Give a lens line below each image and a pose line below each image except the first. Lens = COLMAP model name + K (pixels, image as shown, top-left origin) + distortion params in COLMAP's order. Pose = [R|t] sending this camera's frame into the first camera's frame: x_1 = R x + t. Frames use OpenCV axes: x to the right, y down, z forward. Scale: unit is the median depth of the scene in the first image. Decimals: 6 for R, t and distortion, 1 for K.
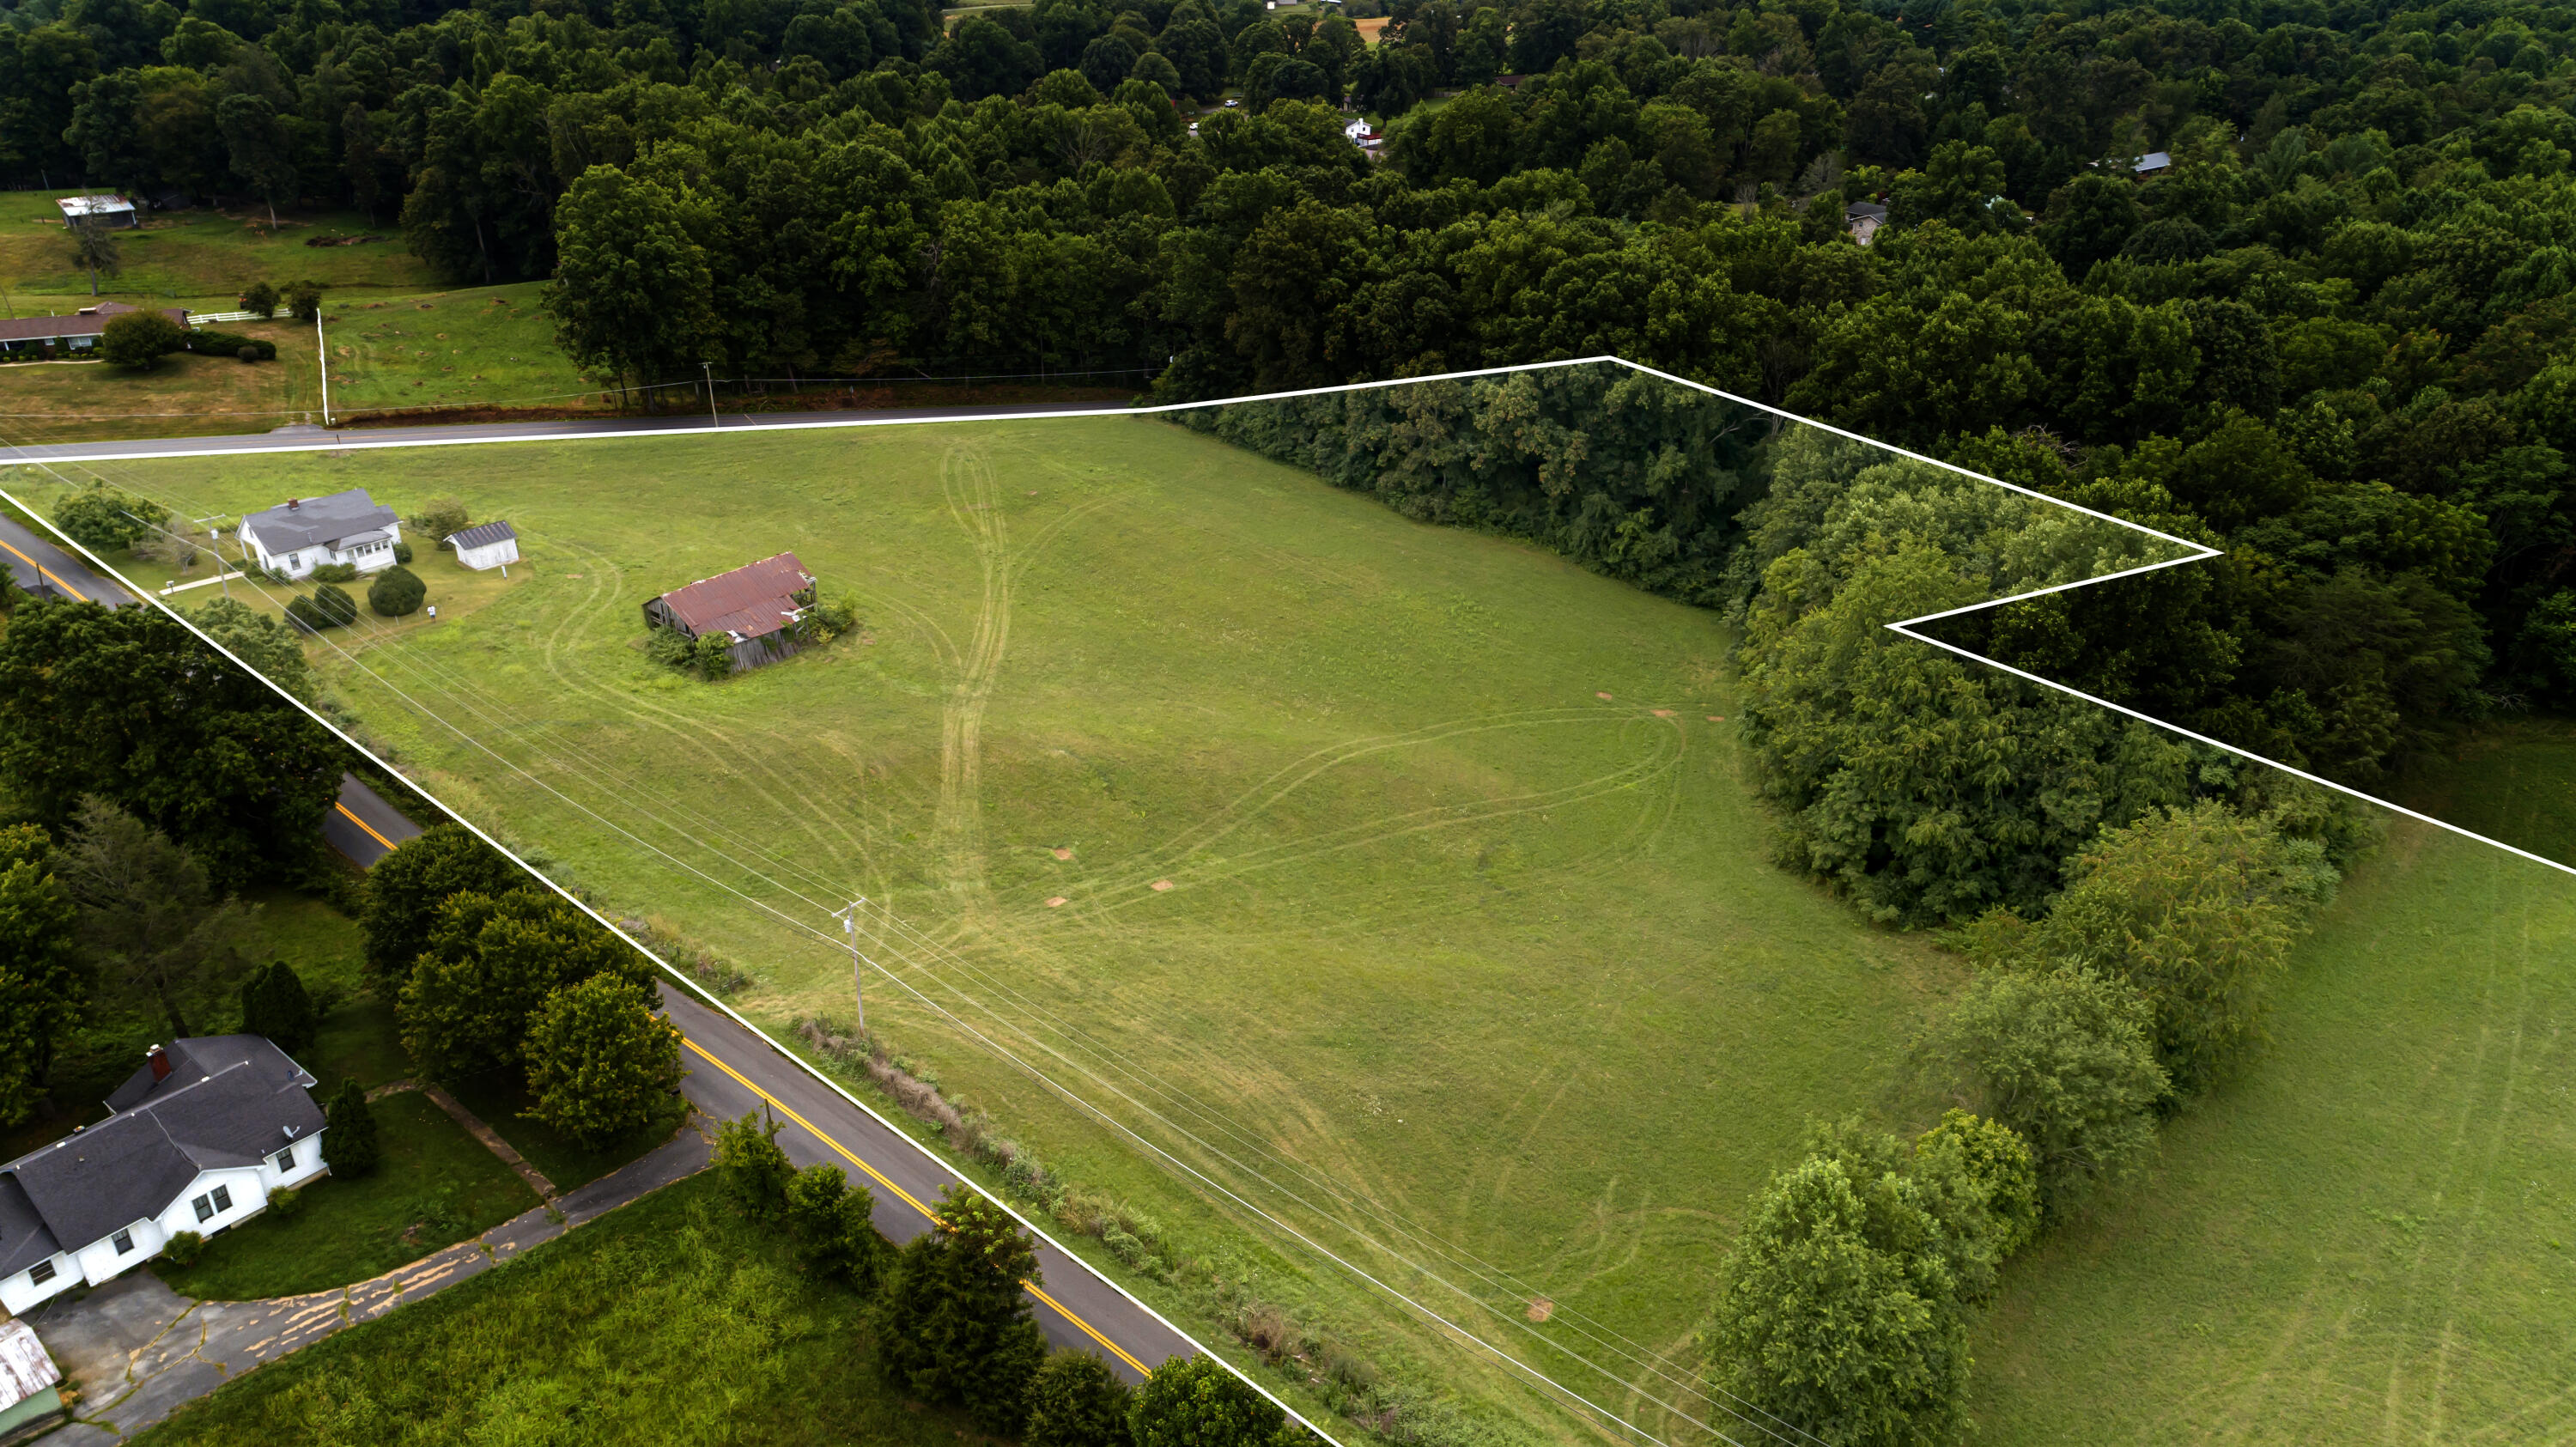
lens RADIAL K [[1729.2, 0, 1279.8], [0, 1729.2, 717.2], [0, 0, 1]] dist [0.024600, 0.008512]
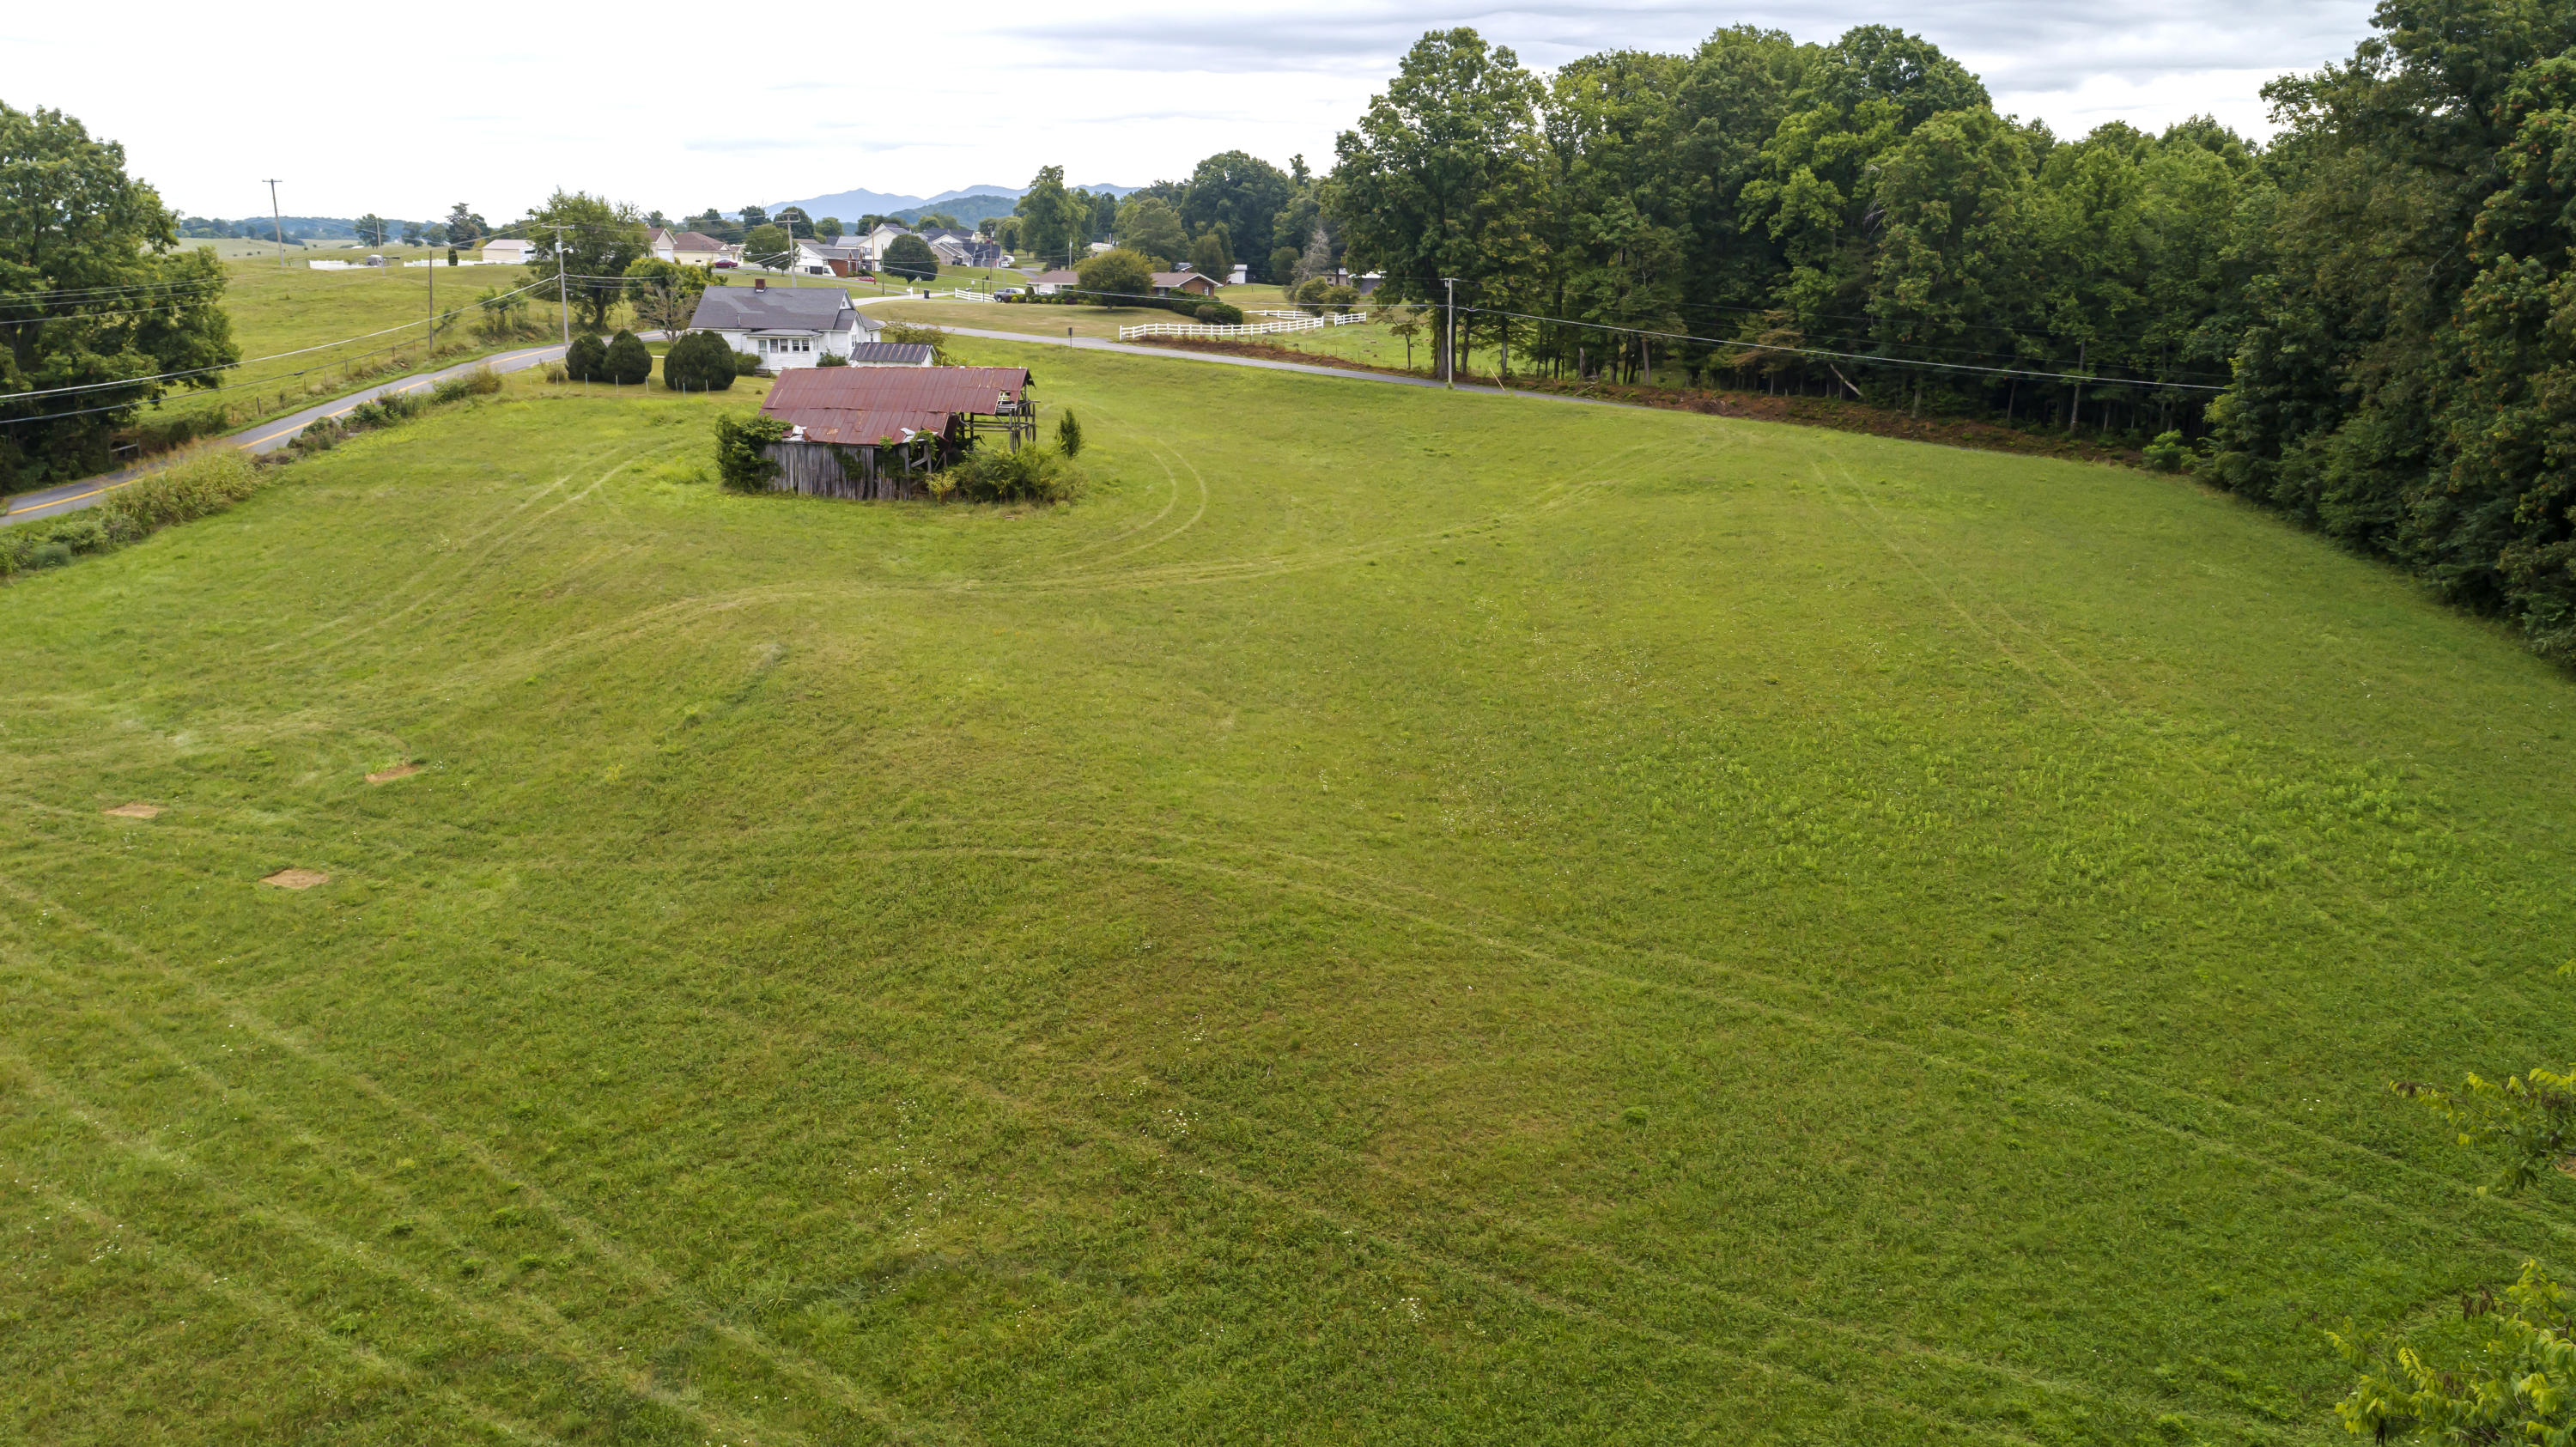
lens RADIAL K [[1815.4, 0, 1225.2], [0, 1815.4, 677.5], [0, 0, 1]] dist [0.019178, 0.005470]
pose [[0.577341, 0.191988, -0.793611, 0.211099], [-0.373849, 0.926252, -0.047894, 0.004504], [0.725889, 0.324342, 0.606538, 0.576164]]
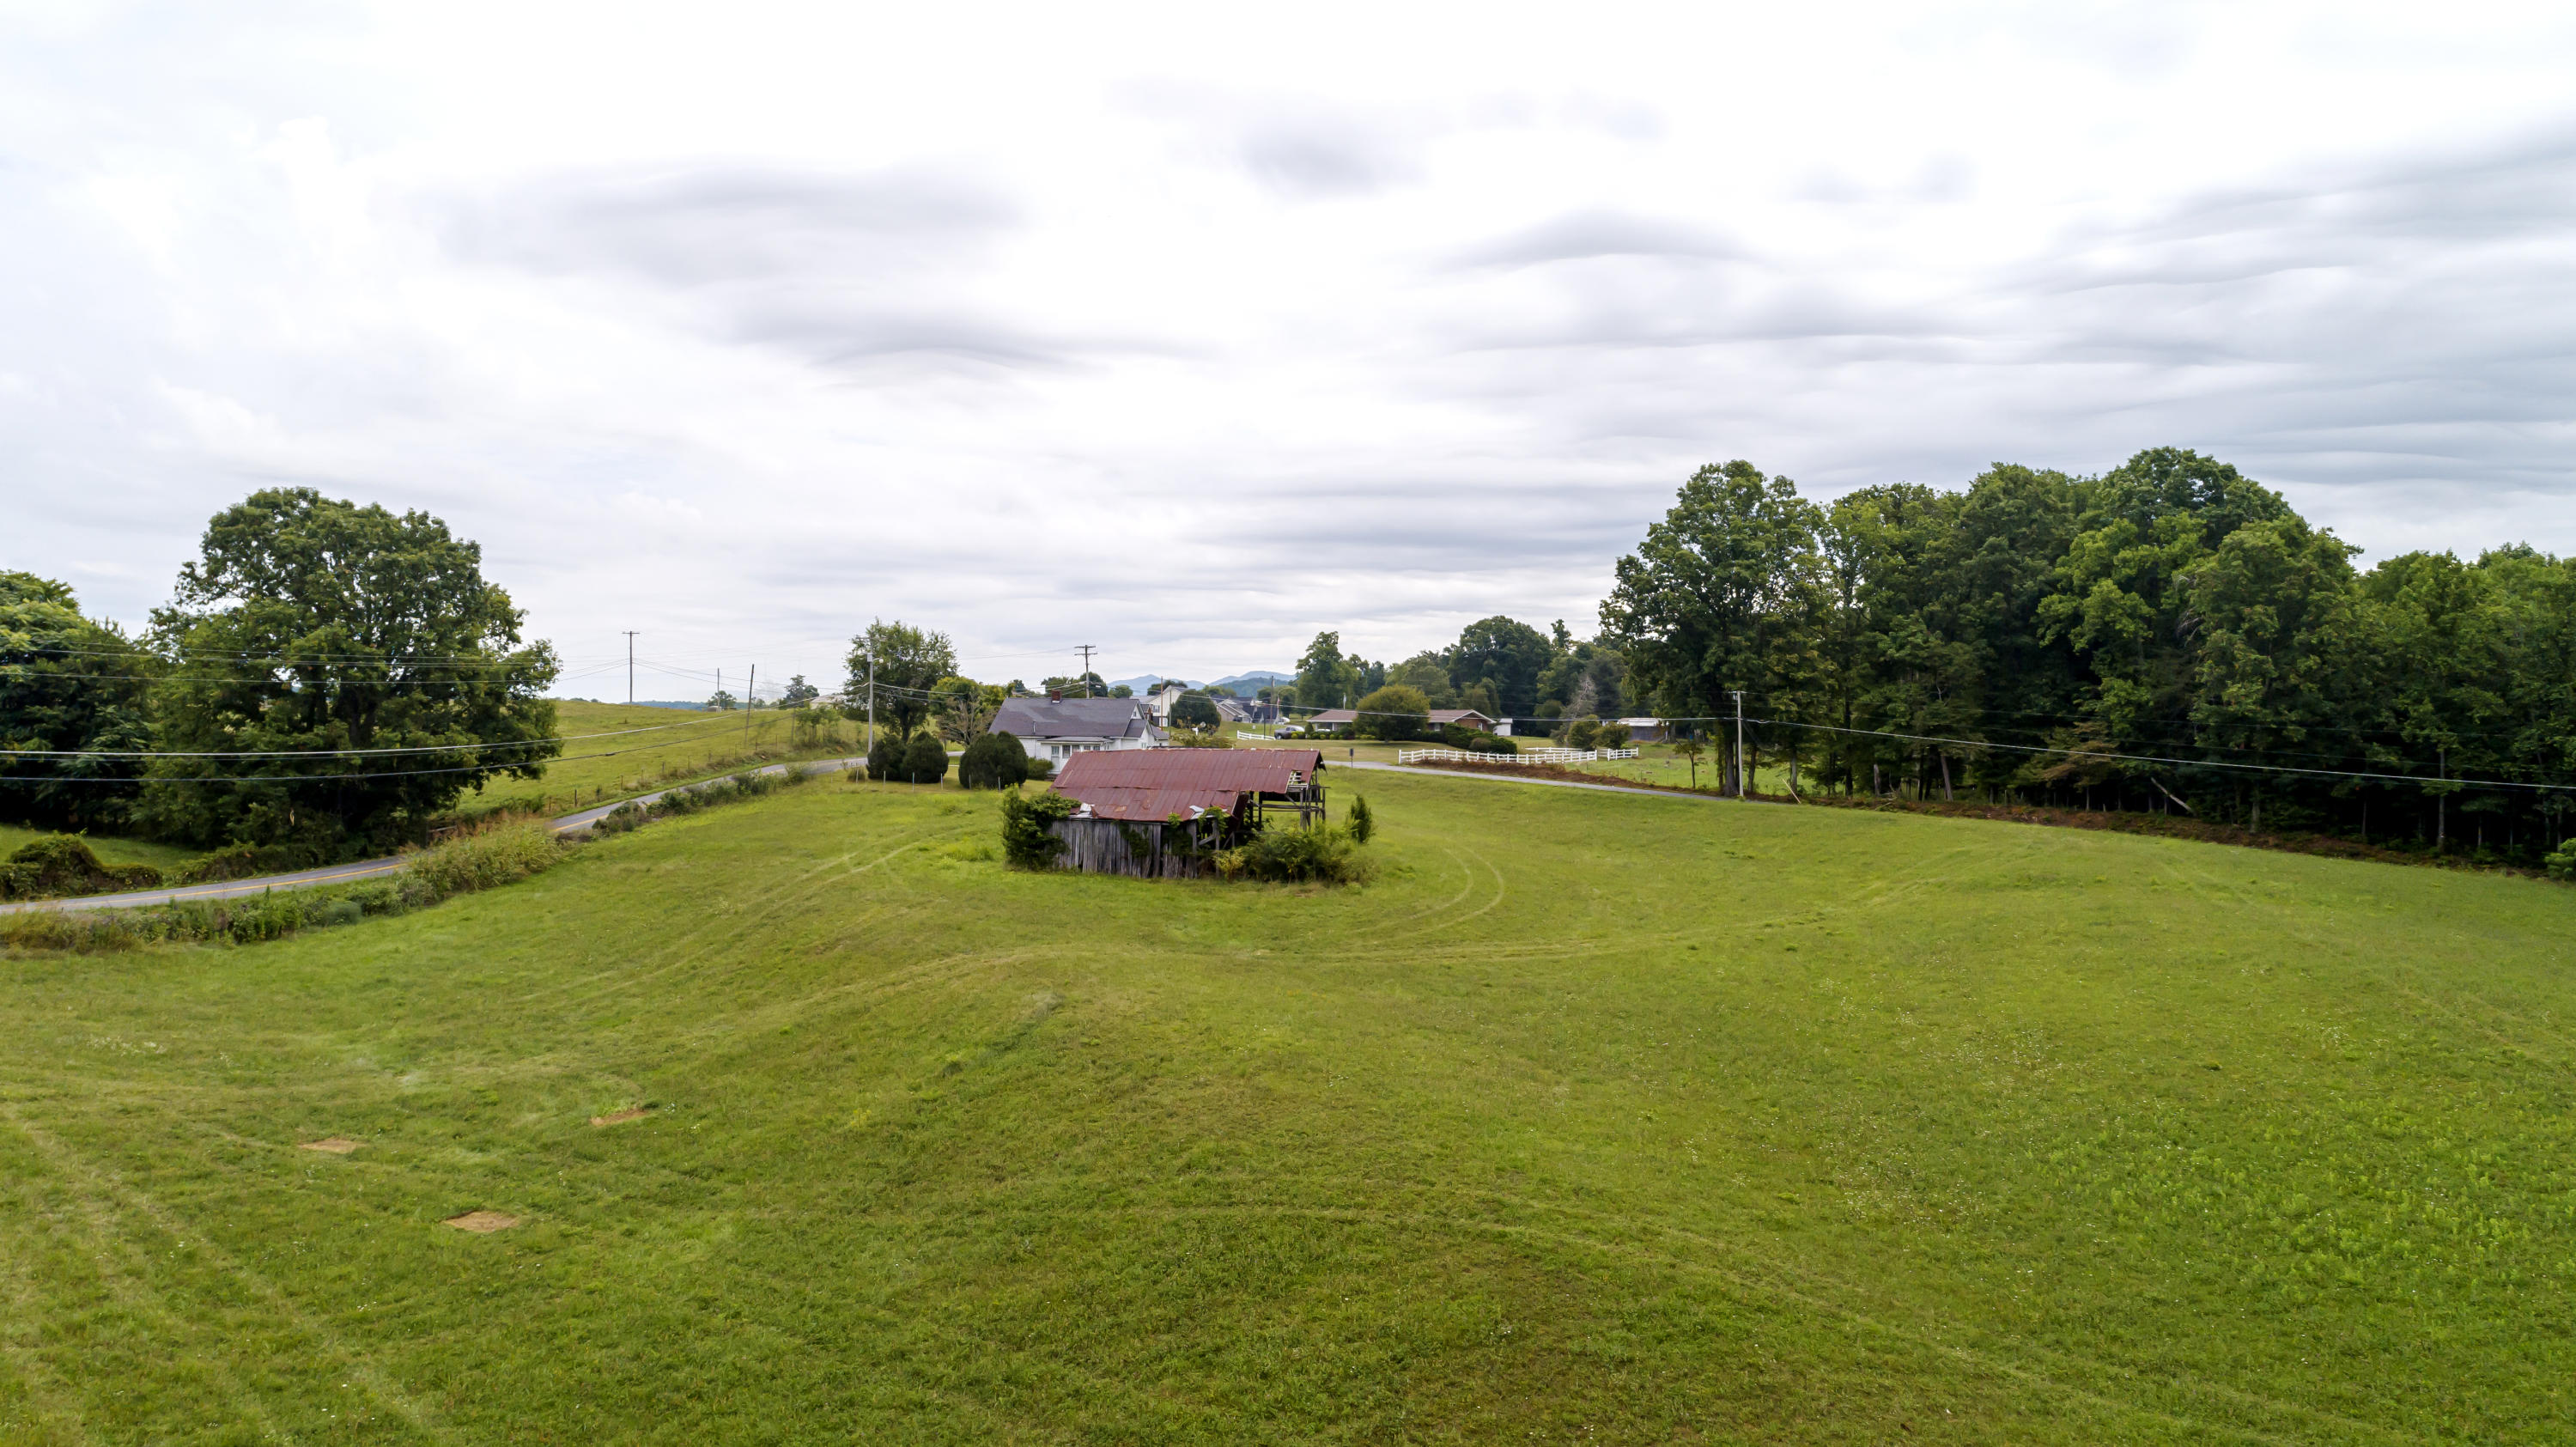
lens RADIAL K [[1724.8, 0, 1290.4], [0, 1724.8, 717.3], [0, 0, 1]] dist [0.020135, 0.006407]
pose [[0.484330, -0.000763, -0.874885, 0.168539], [-0.399906, 0.889224, -0.222161, 0.020098], [0.778138, 0.457472, 0.430372, 0.602575]]
